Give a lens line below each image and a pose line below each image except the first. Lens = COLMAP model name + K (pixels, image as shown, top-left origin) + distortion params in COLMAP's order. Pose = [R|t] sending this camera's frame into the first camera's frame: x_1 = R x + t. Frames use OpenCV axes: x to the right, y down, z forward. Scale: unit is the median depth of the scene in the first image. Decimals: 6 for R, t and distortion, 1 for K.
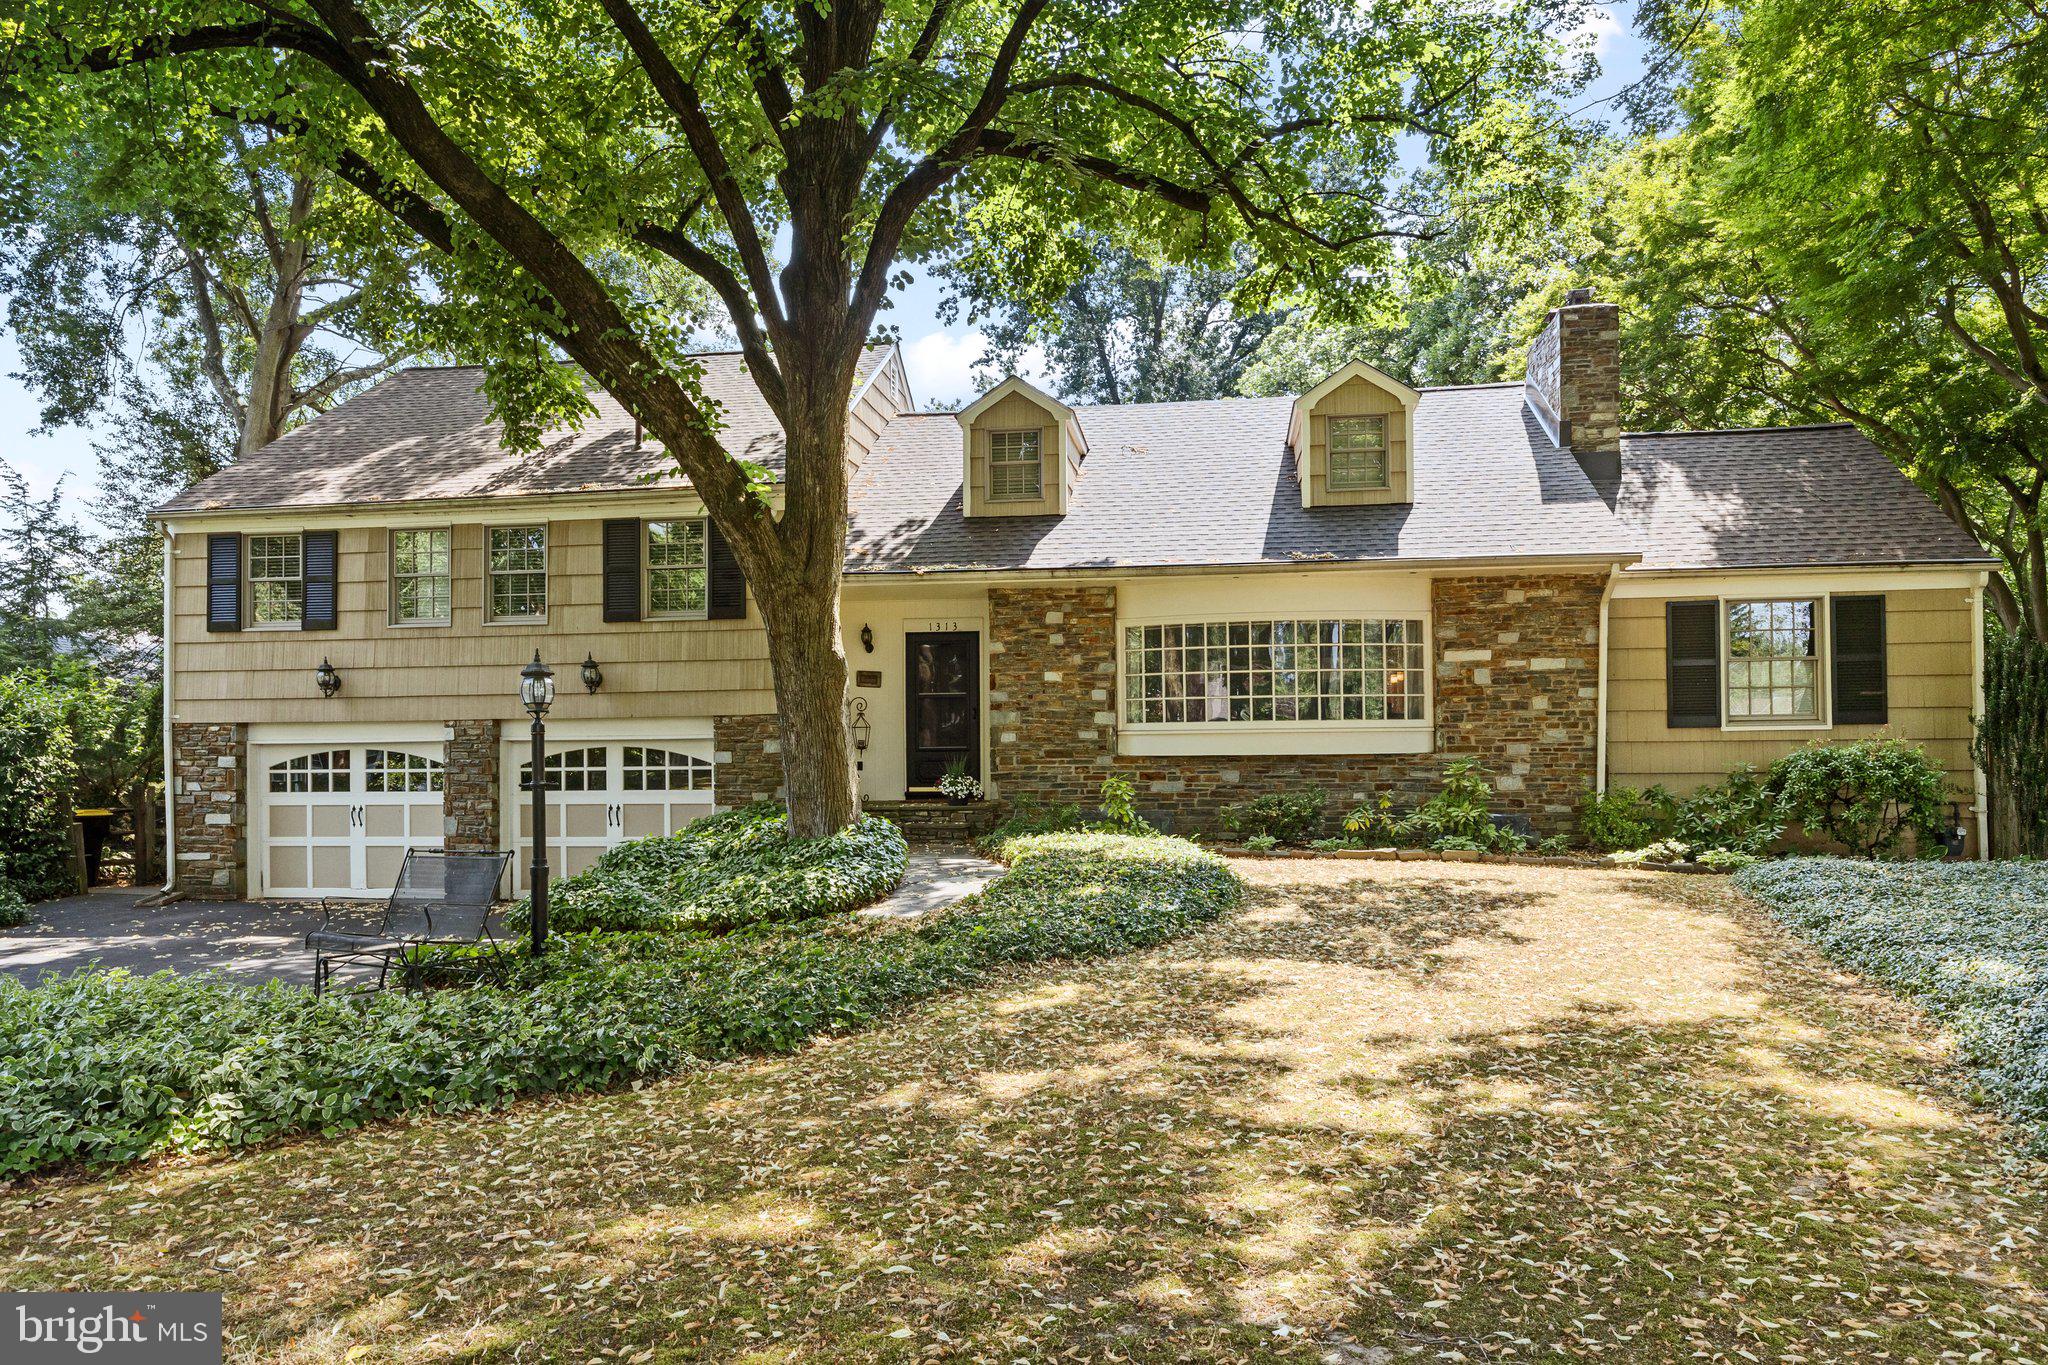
lens RADIAL K [[1842.5, 0, 1024.0], [0, 1842.5, 682.5], [0, 0, 1]] dist [0.066202, 0.002152]
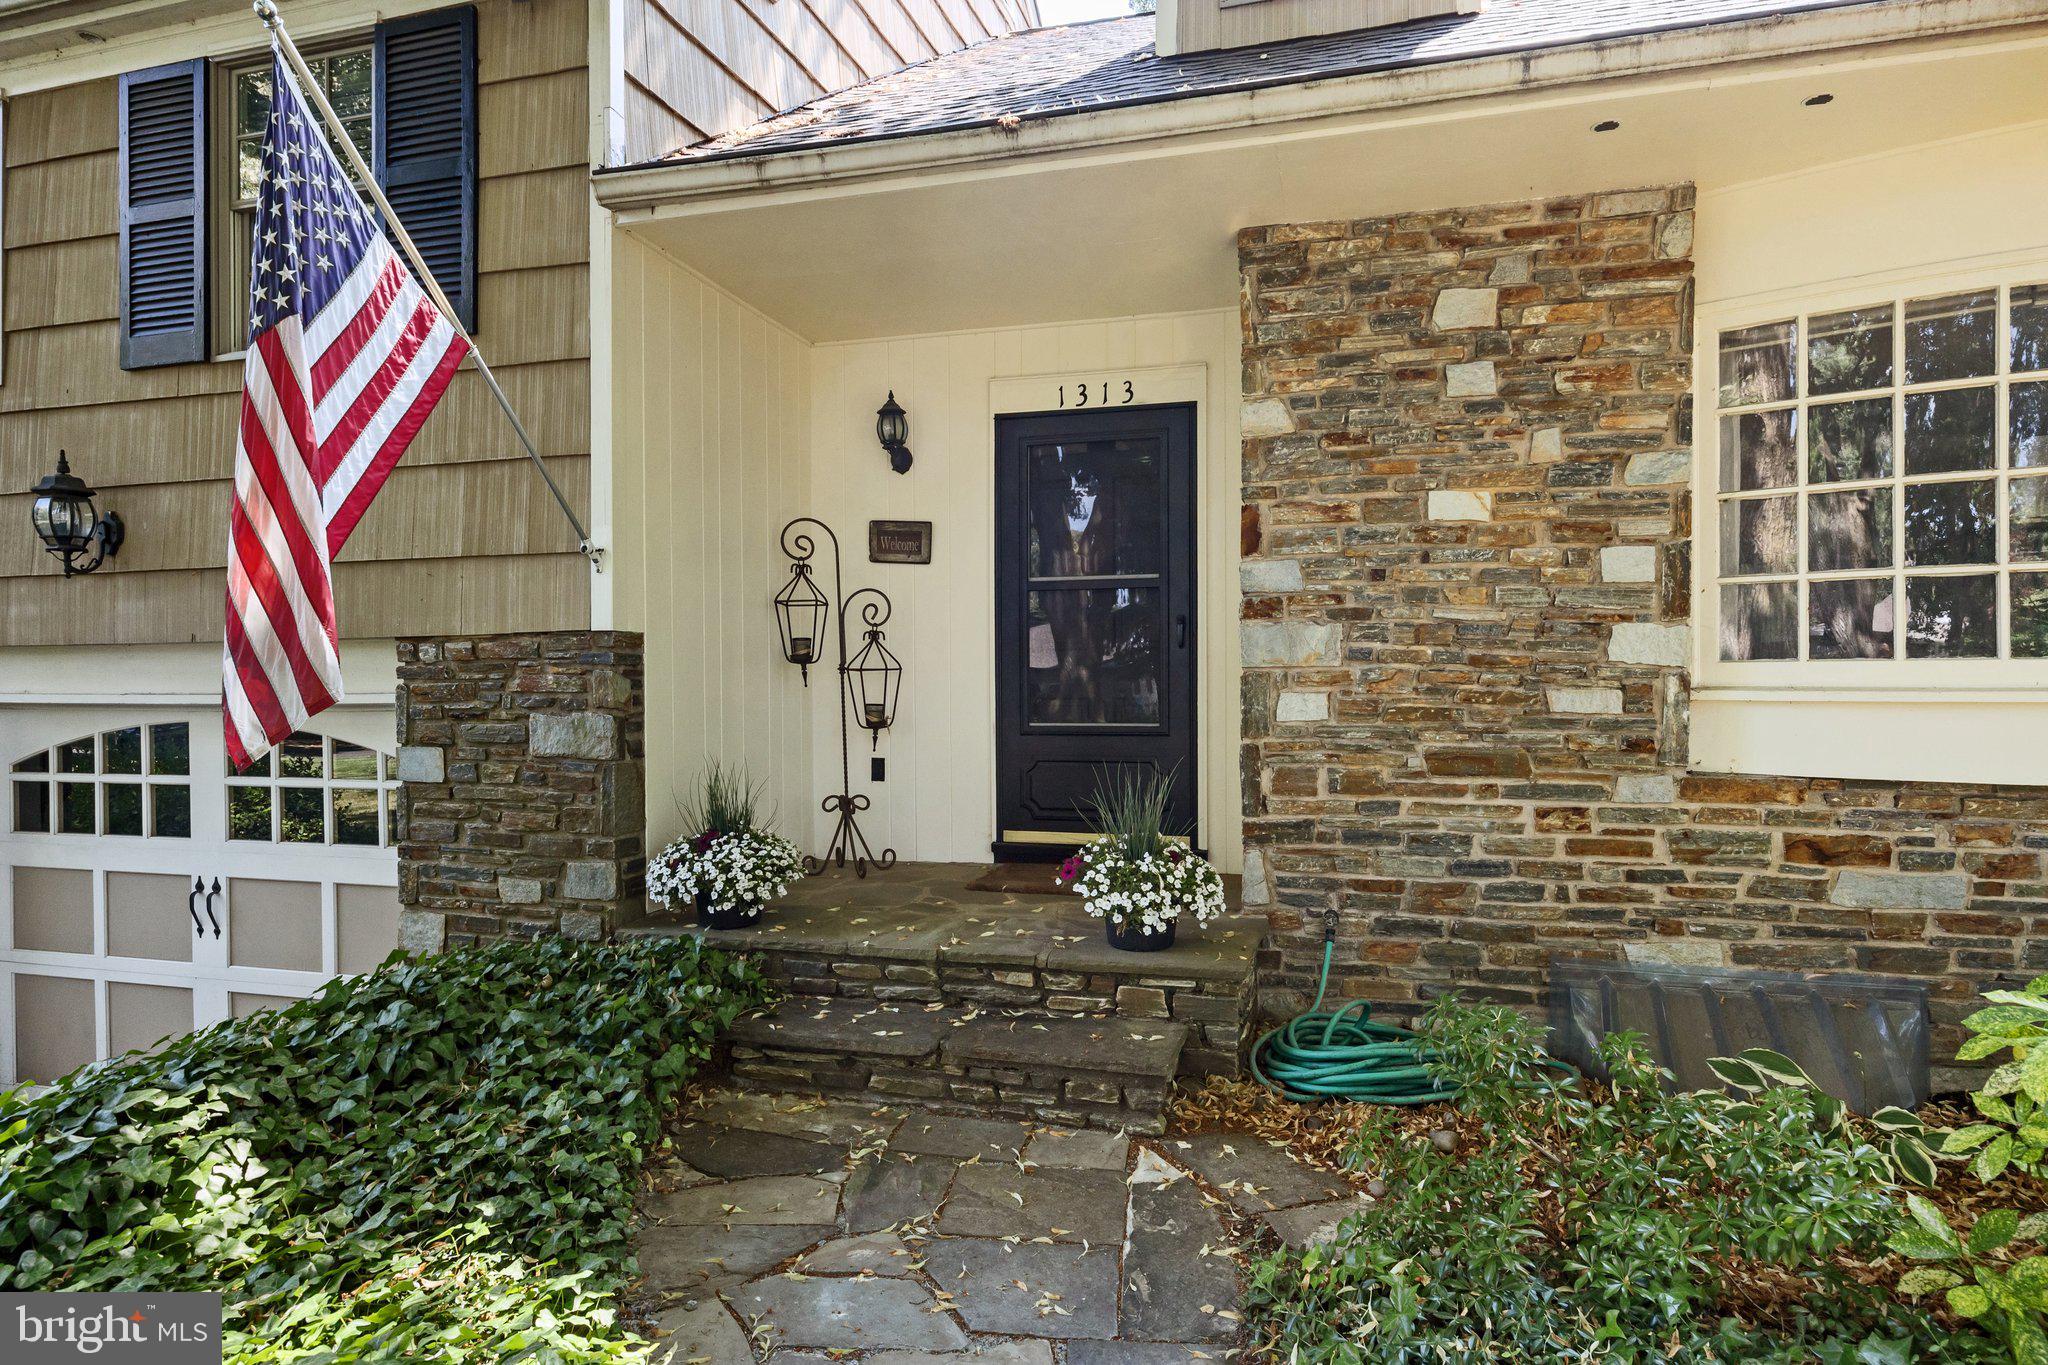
lens RADIAL K [[1130.4, 0, 1024.0], [0, 1130.4, 682.5], [0, 0, 1]] dist [0.002328, 0.000150]
pose [[0.992755, 0.003486, -0.120103, -0.031873], [0.002770, 0.998649, 0.051882, 0.015576], [0.120122, -0.051839, 0.991405, 0.798207]]
